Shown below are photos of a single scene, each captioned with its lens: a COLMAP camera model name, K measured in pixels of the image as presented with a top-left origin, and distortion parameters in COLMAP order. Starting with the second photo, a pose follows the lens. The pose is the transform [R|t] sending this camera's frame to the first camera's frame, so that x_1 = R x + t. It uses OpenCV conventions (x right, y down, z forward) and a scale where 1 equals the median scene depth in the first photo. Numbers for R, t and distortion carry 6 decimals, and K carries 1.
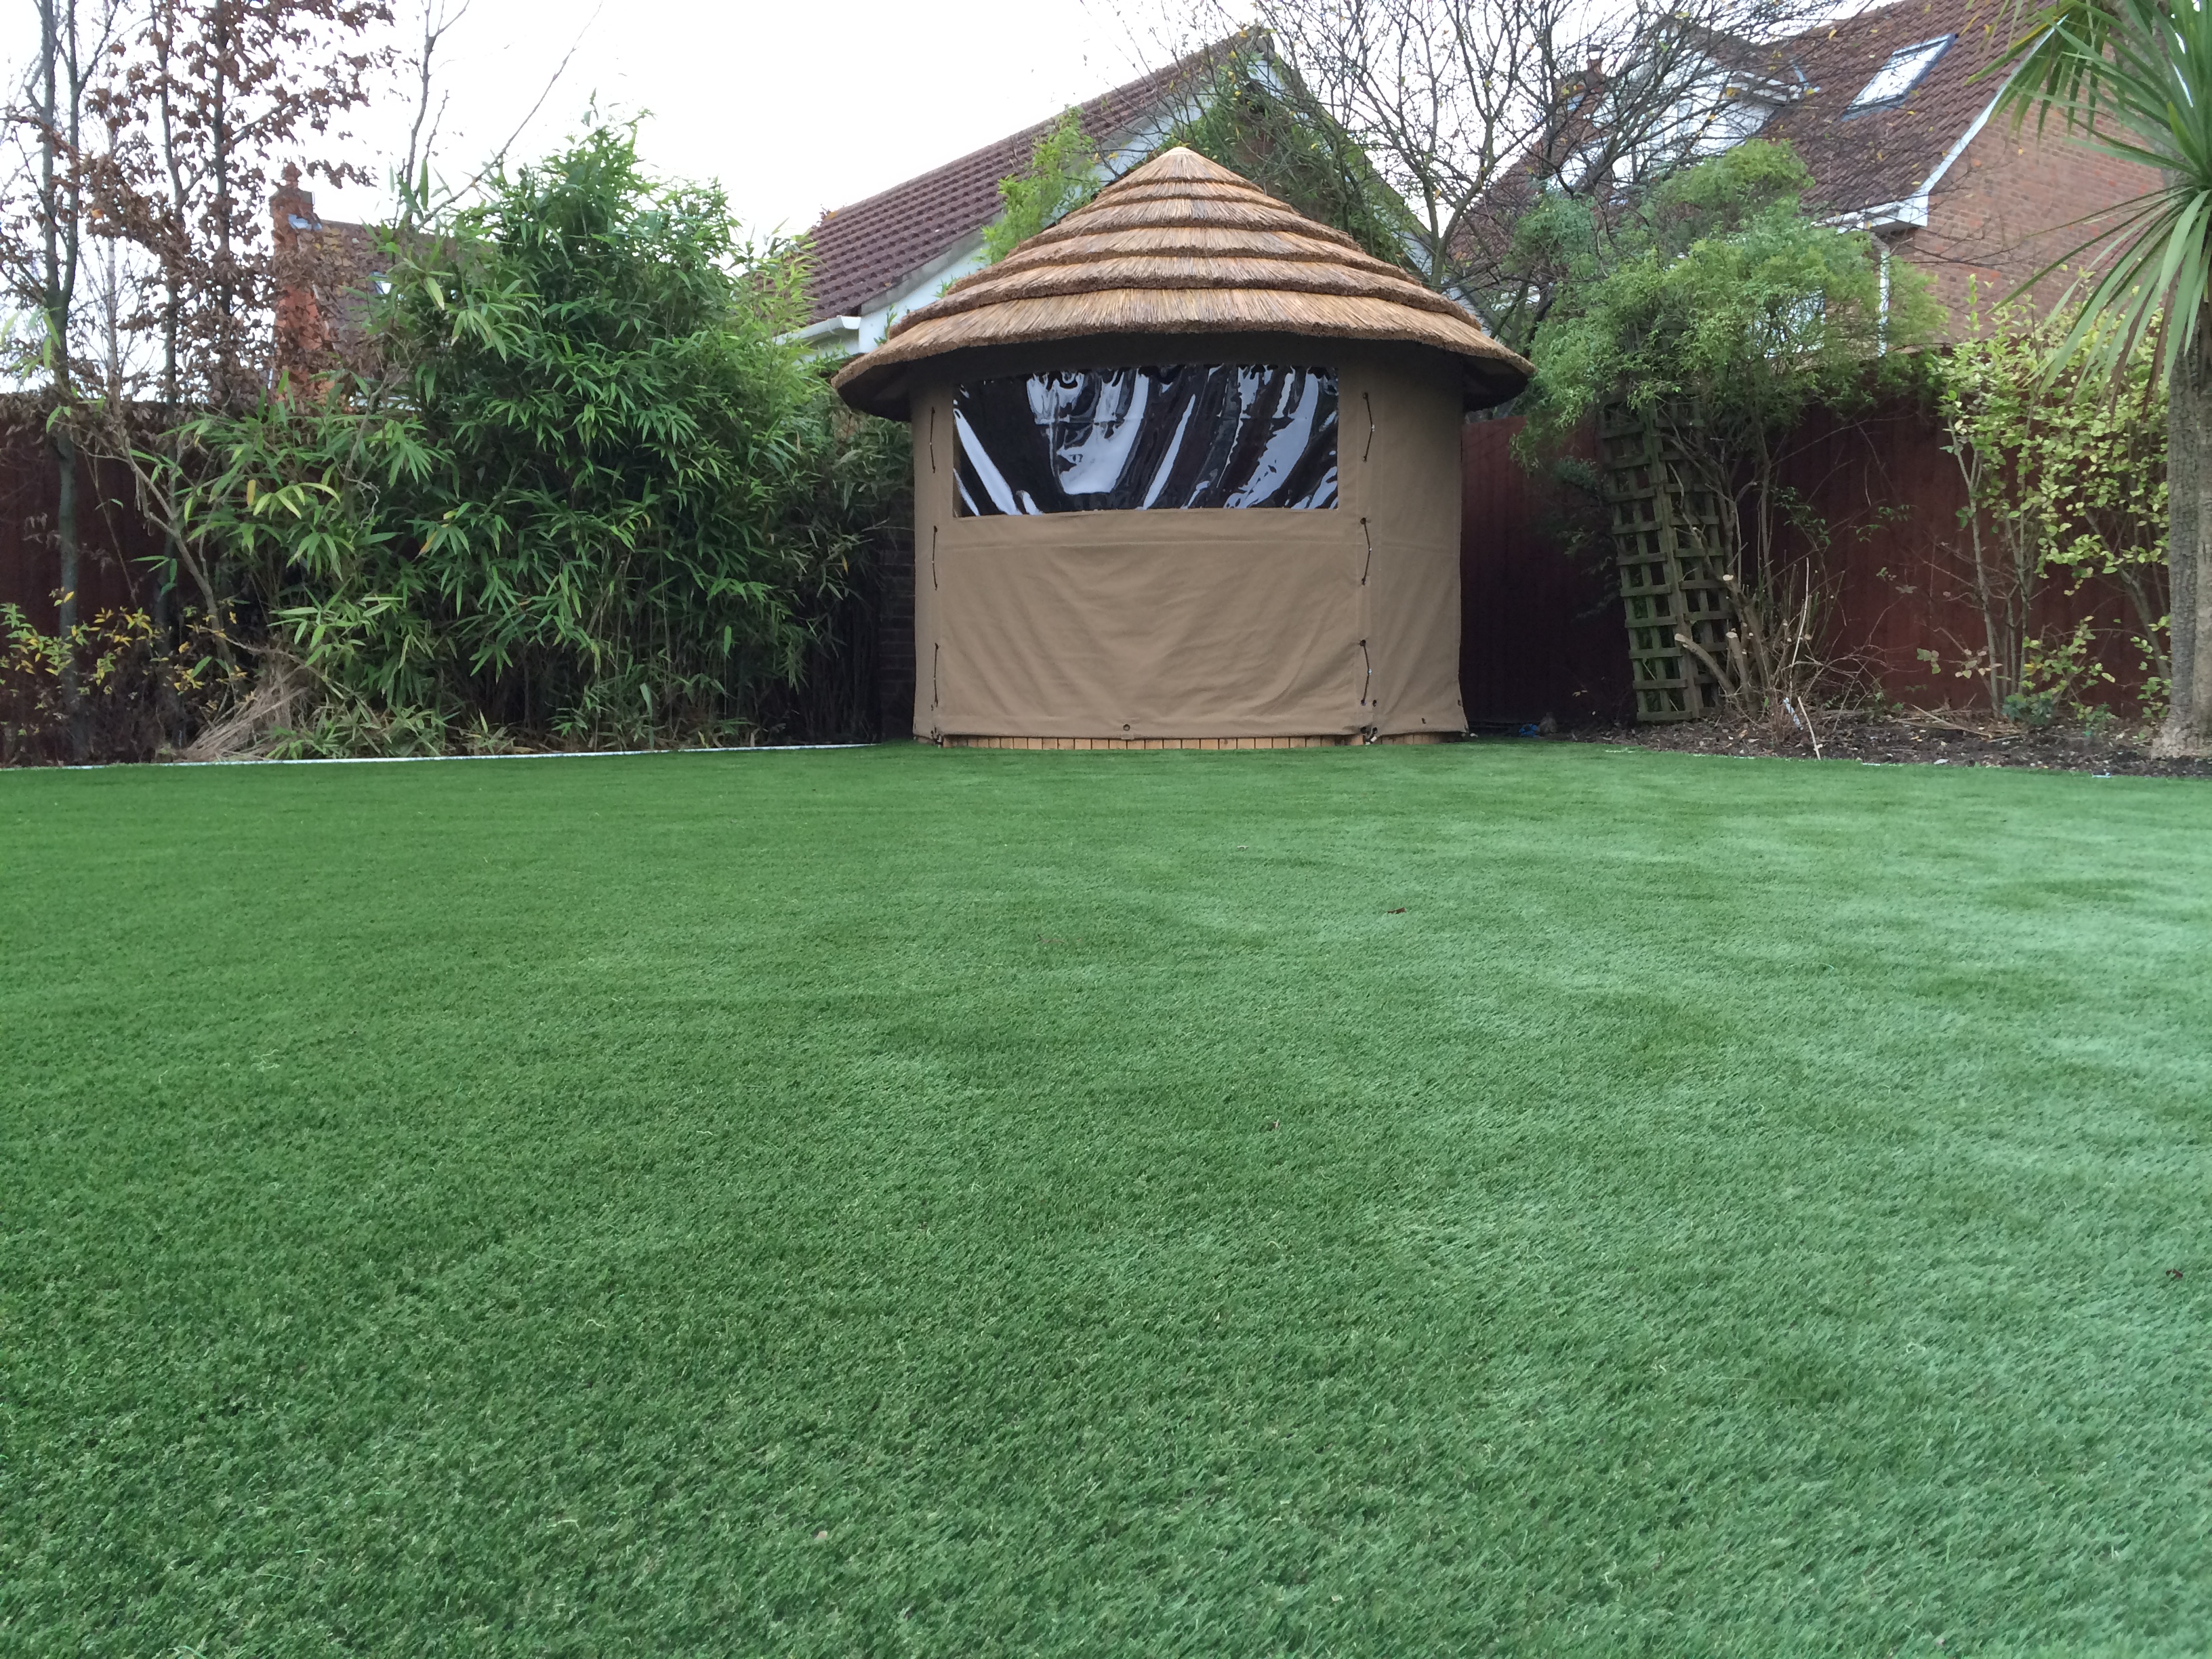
lens RADIAL K [[1893.6, 0, 1106.0], [0, 1893.6, 829.5], [0, 0, 1]] dist [0.071328, -0.100685]
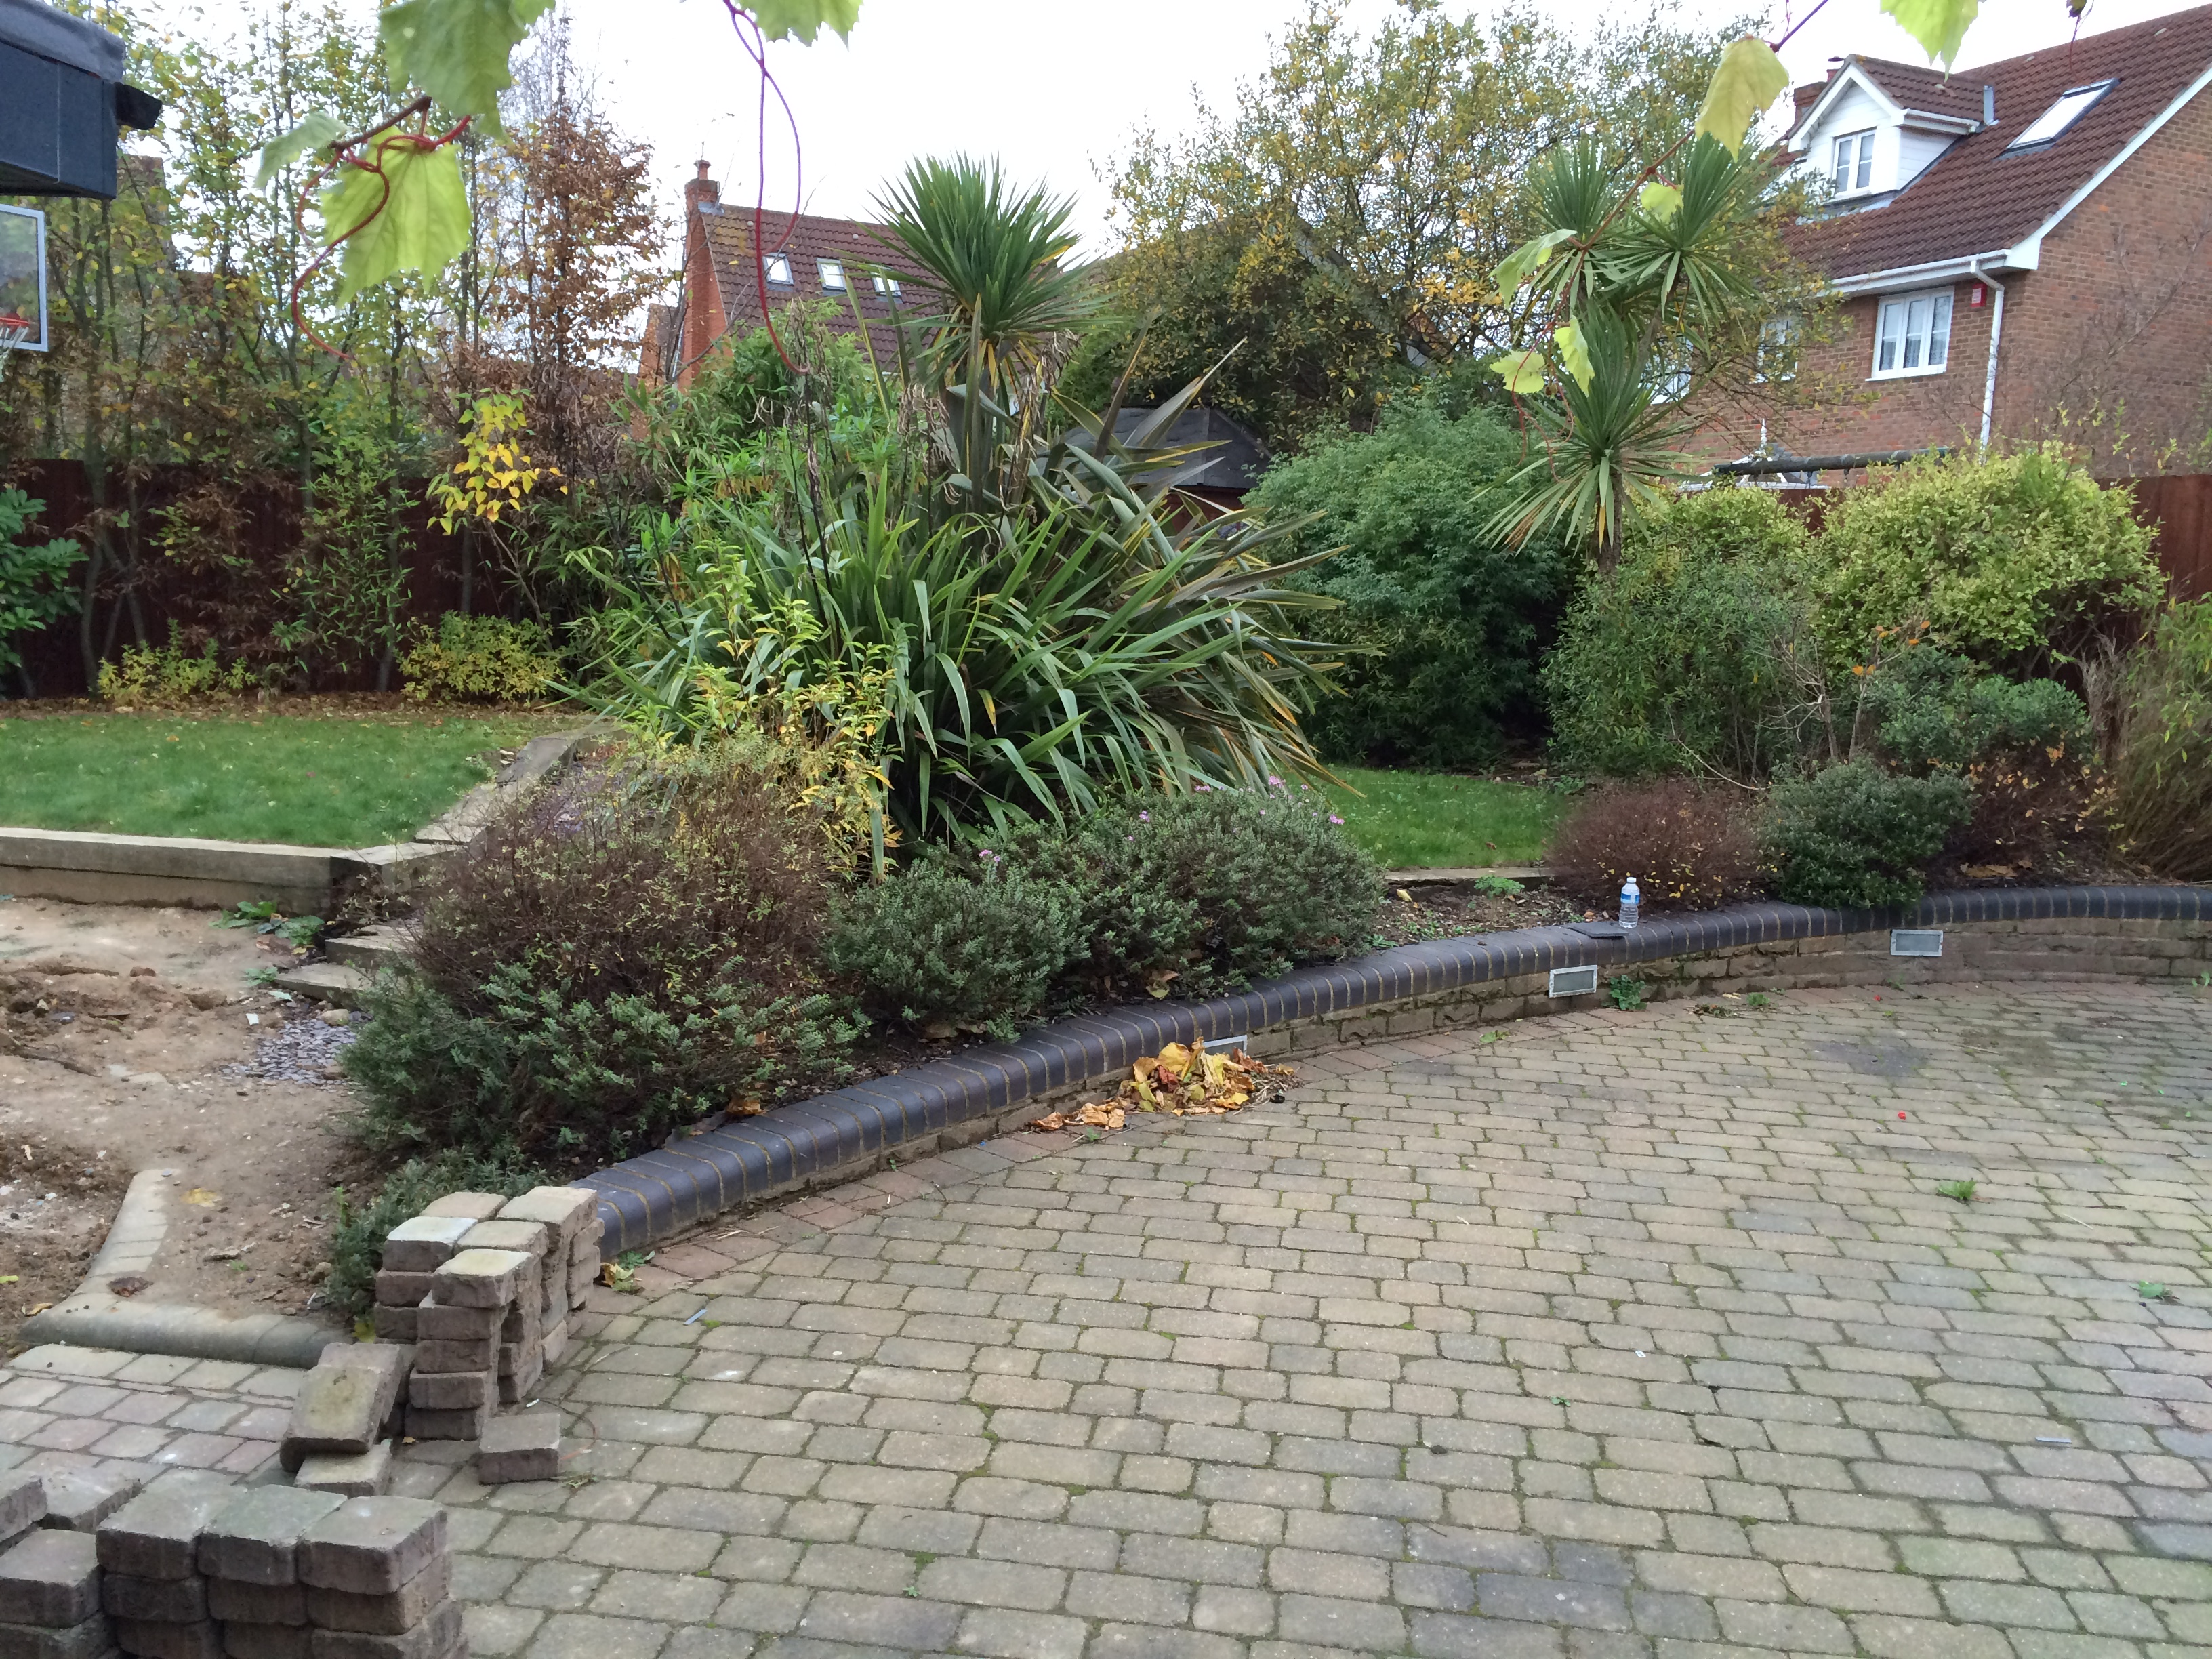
lens RADIAL K [[1893.6, 0, 1106.0], [0, 1893.6, 829.5], [0, 0, 1]] dist [0.071328, -0.100685]
pose [[0.977536, 0.071445, -0.198288, 0.367747], [-0.061479, 0.996538, 0.055974, -0.049262], [0.201601, -0.042526, 0.978544, -0.554680]]
